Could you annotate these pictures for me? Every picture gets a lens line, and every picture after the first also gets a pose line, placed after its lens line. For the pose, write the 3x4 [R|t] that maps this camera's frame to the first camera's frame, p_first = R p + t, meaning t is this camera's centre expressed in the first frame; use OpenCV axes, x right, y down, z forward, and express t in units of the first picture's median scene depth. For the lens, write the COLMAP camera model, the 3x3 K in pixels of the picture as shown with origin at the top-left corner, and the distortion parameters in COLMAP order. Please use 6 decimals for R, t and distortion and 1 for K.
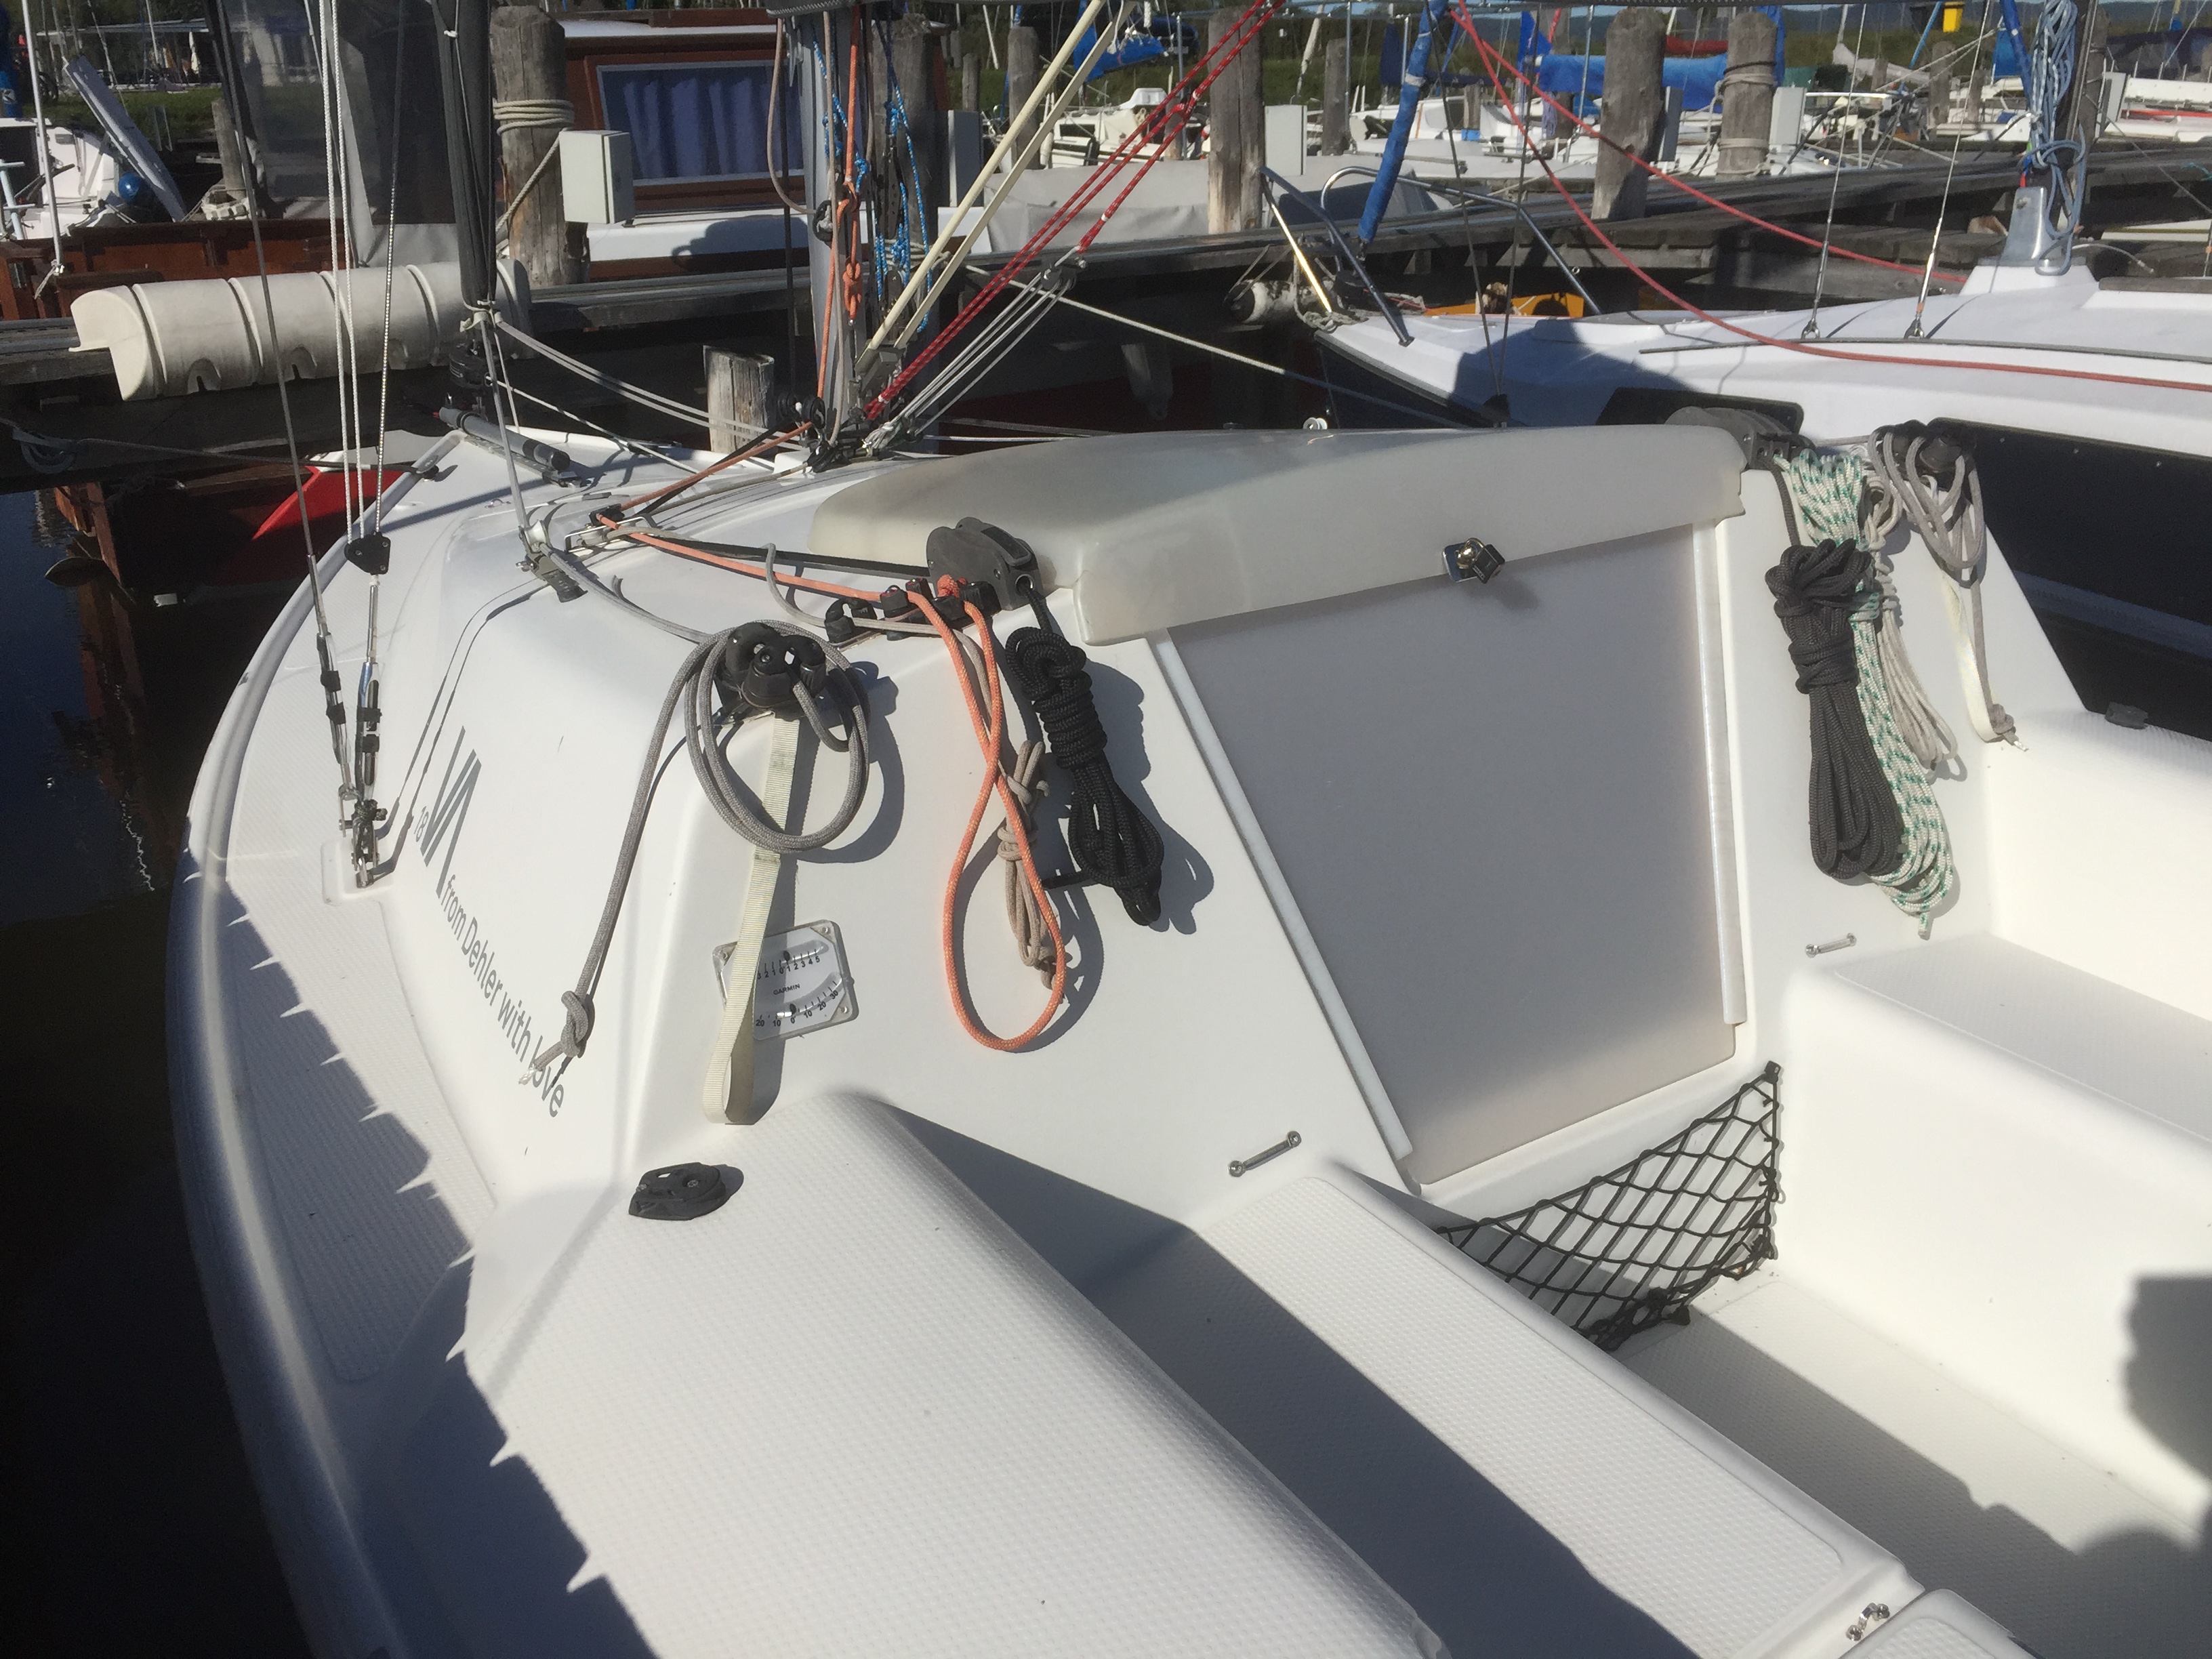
lens RADIAL K [[1877.7, 0, 1068.4], [0, 1877.7, 830.1], [0, 0, 1]] dist [0.001148, 0.000211]
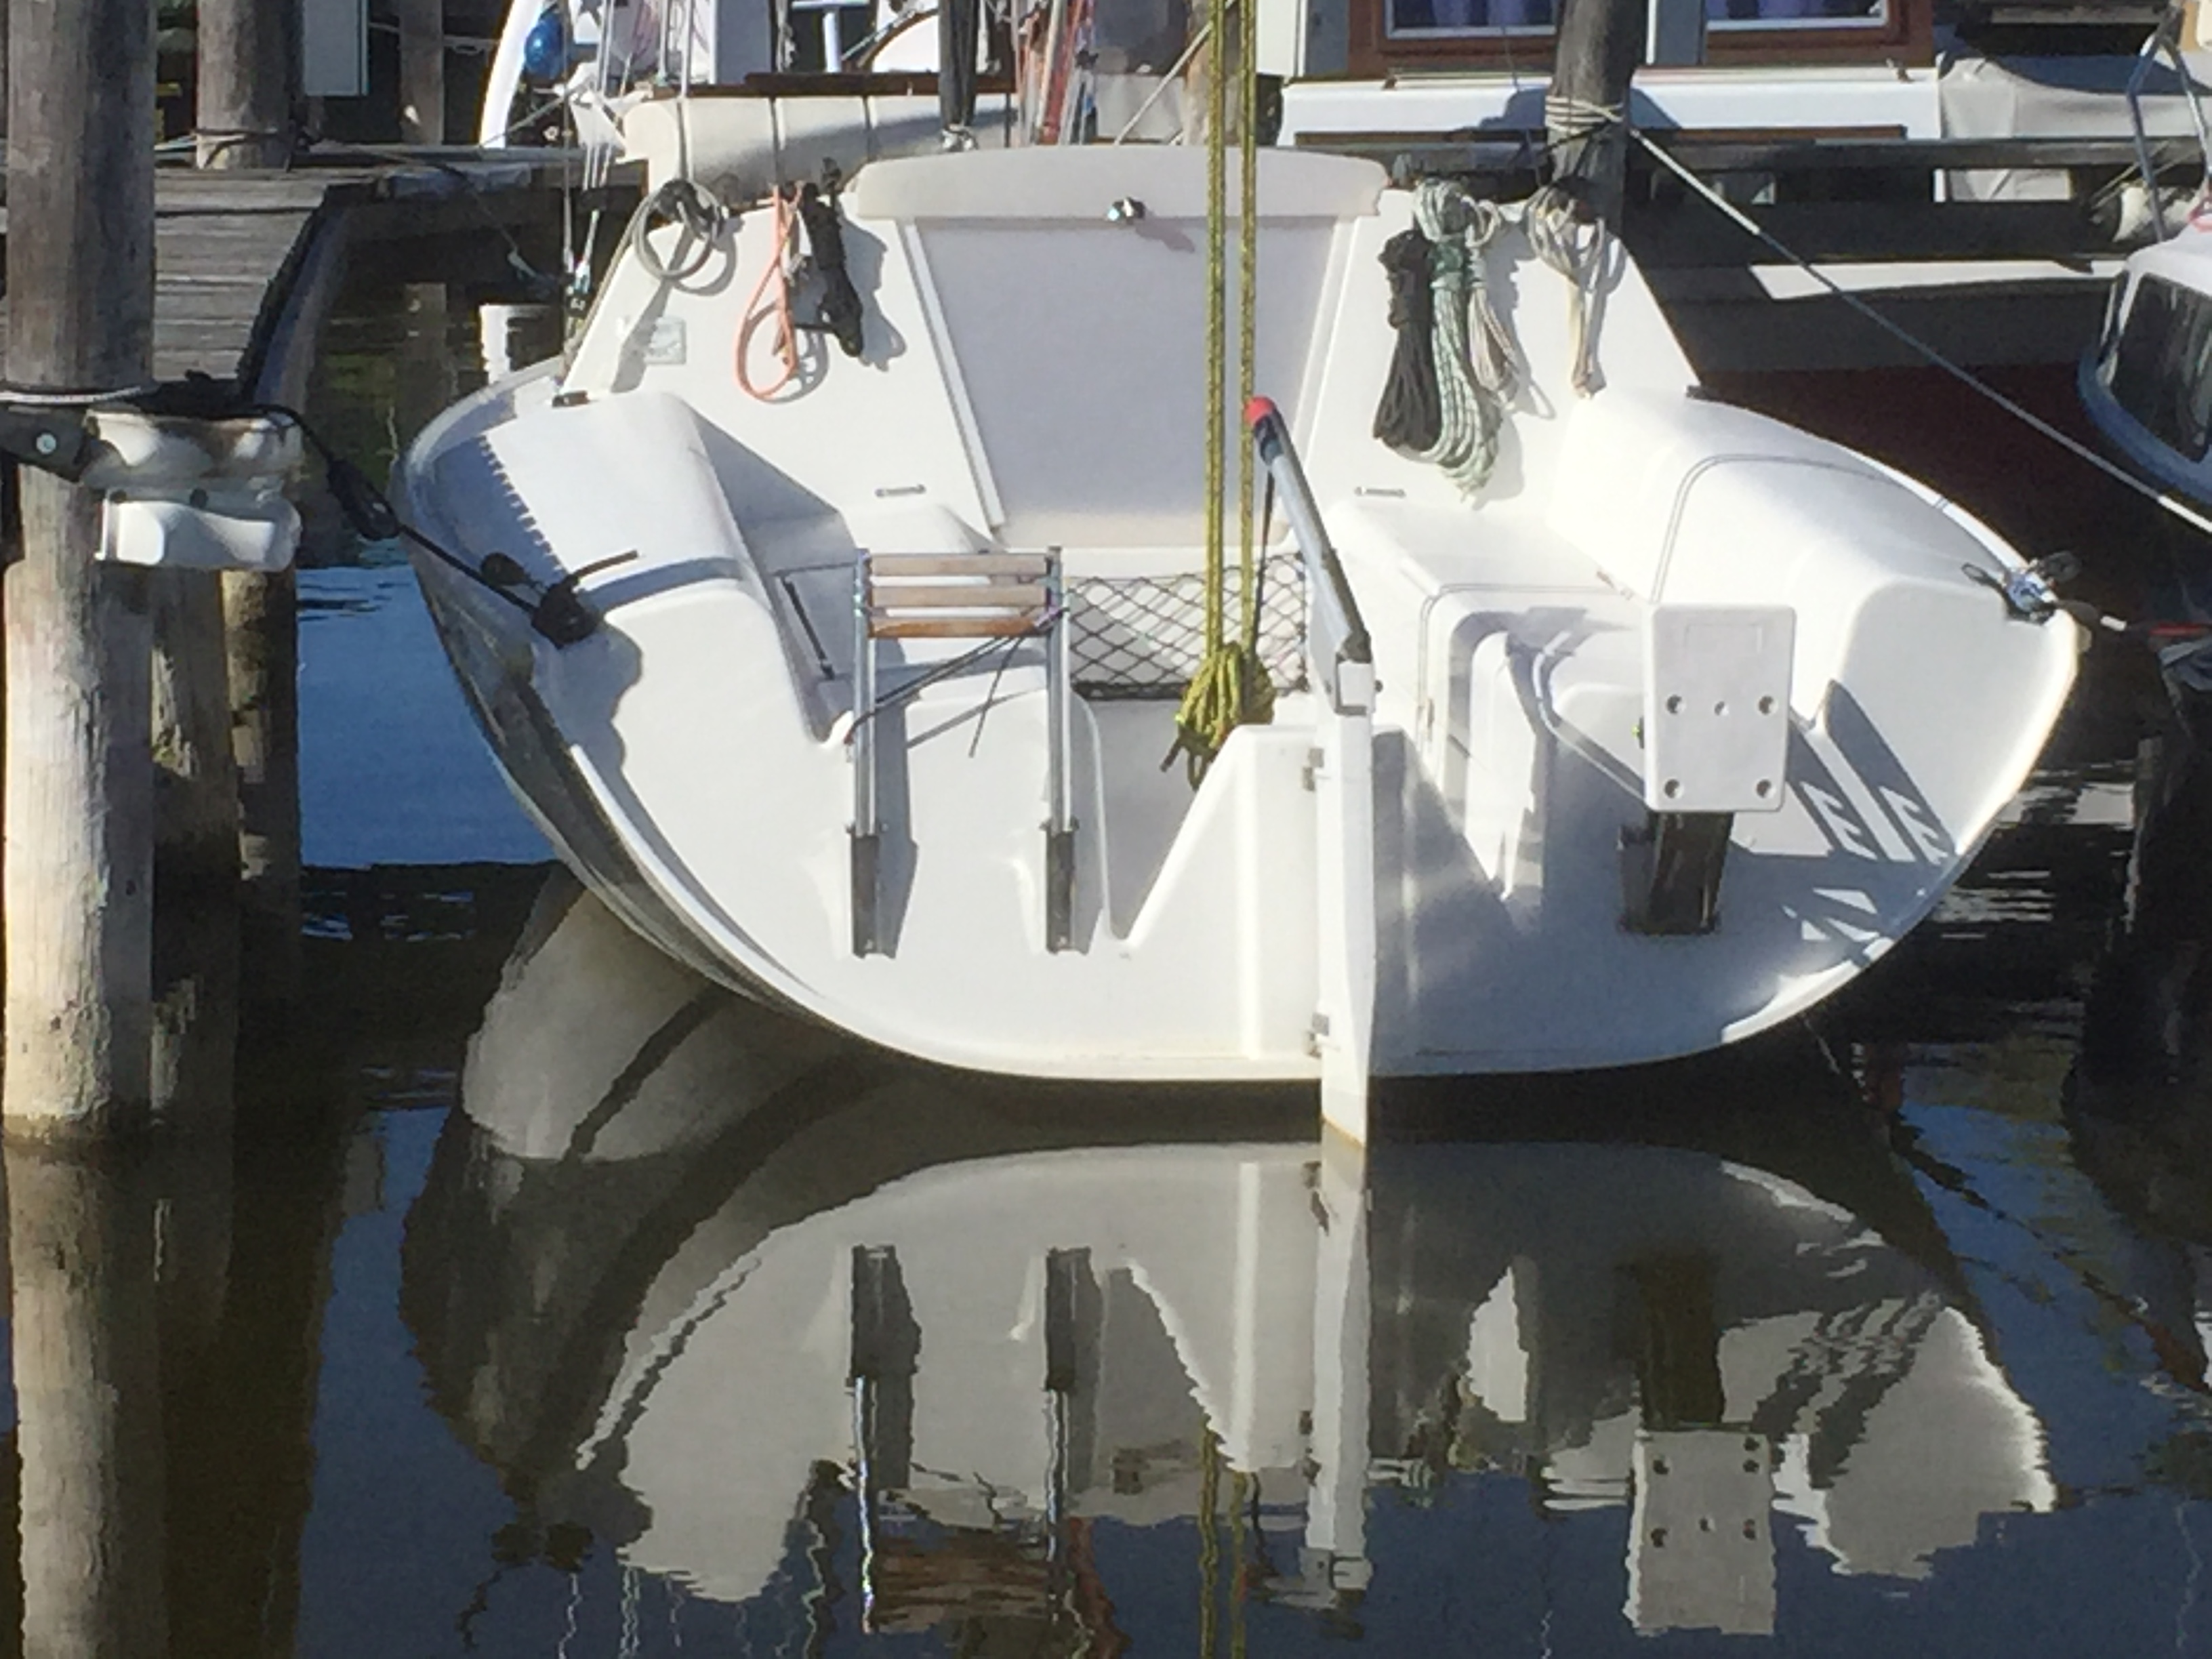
lens RADIAL K [[5697.2, 0, 1106.0], [0, 5697.2, 829.5], [0, 0, 1]] dist [0.041625, 0.622216]
pose [[0.883521, 0.092800, -0.459106, 2.589330], [-0.185878, 0.969158, -0.161812, 1.223601], [0.429930, 0.228302, 0.873521, -3.343706]]
